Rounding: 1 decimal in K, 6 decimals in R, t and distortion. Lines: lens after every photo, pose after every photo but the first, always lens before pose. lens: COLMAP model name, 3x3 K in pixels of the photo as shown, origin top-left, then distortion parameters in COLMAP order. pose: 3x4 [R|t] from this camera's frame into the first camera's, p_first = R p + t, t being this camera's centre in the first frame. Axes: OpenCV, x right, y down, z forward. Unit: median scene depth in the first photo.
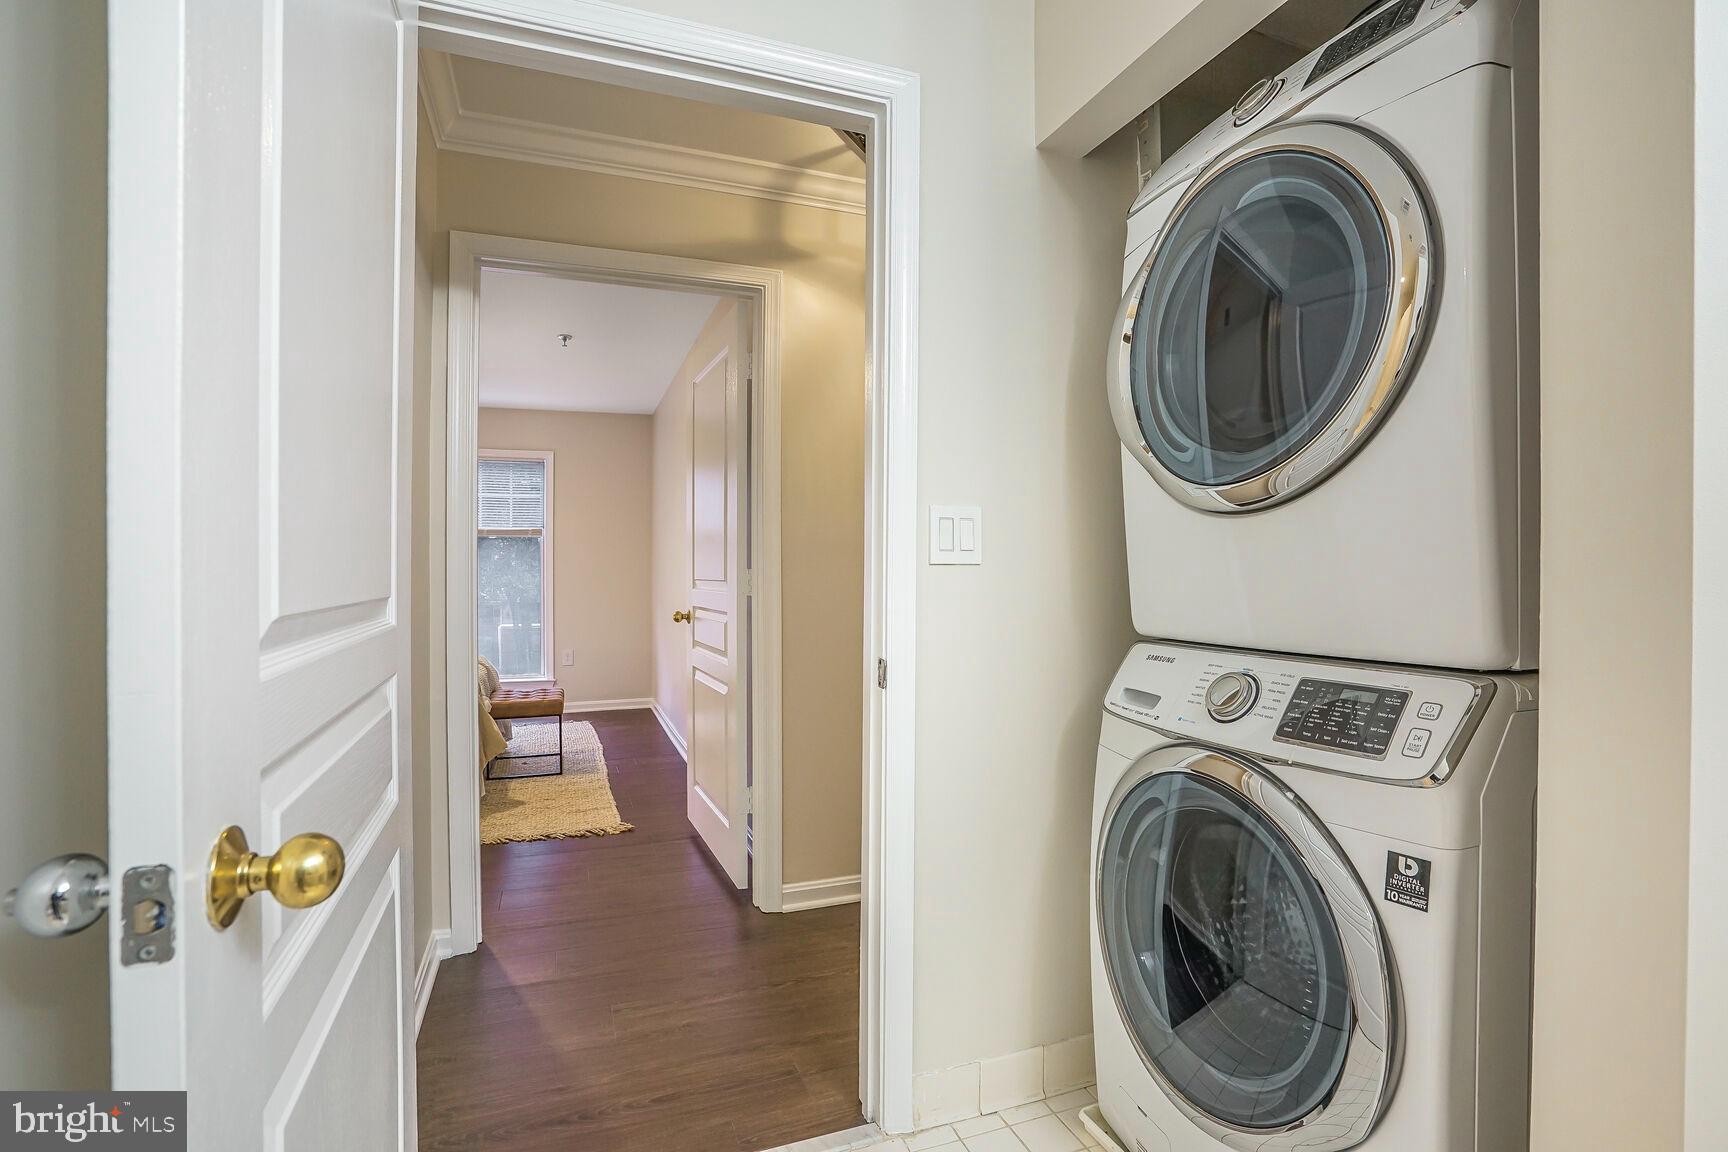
lens RADIAL K [[809.3, 0, 860.0], [0, 809.3, 575.0], [0, 0, 1]] dist [-0.001497, 0.000066]
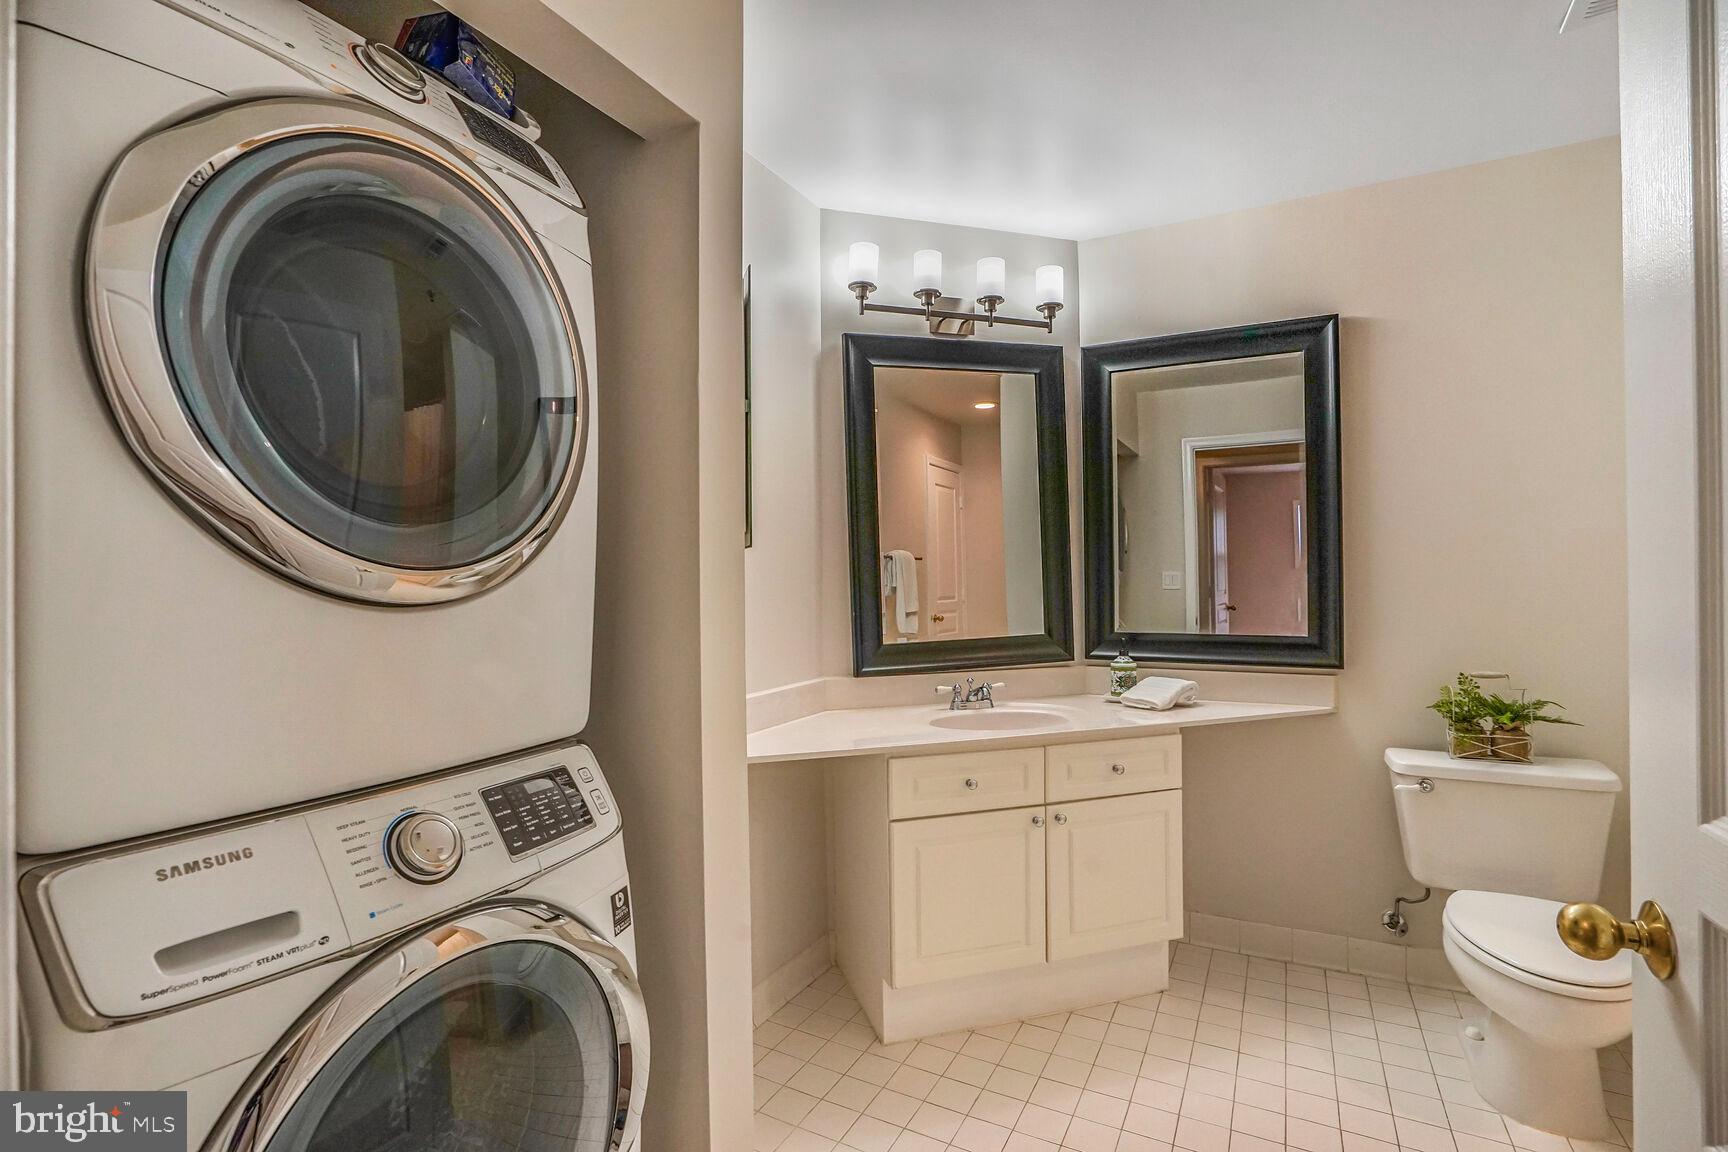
lens RADIAL K [[809.3, 0, 872.8], [0, 809.3, 575.7], [0, 0, 1]] dist [-0.001497, 0.000066]
pose [[-0.664423, 0.004153, 0.747345, -0.417755], [0.006119, 0.999981, -0.000117, -0.109048], [-0.747331, 0.004495, -0.664436, 1.262829]]
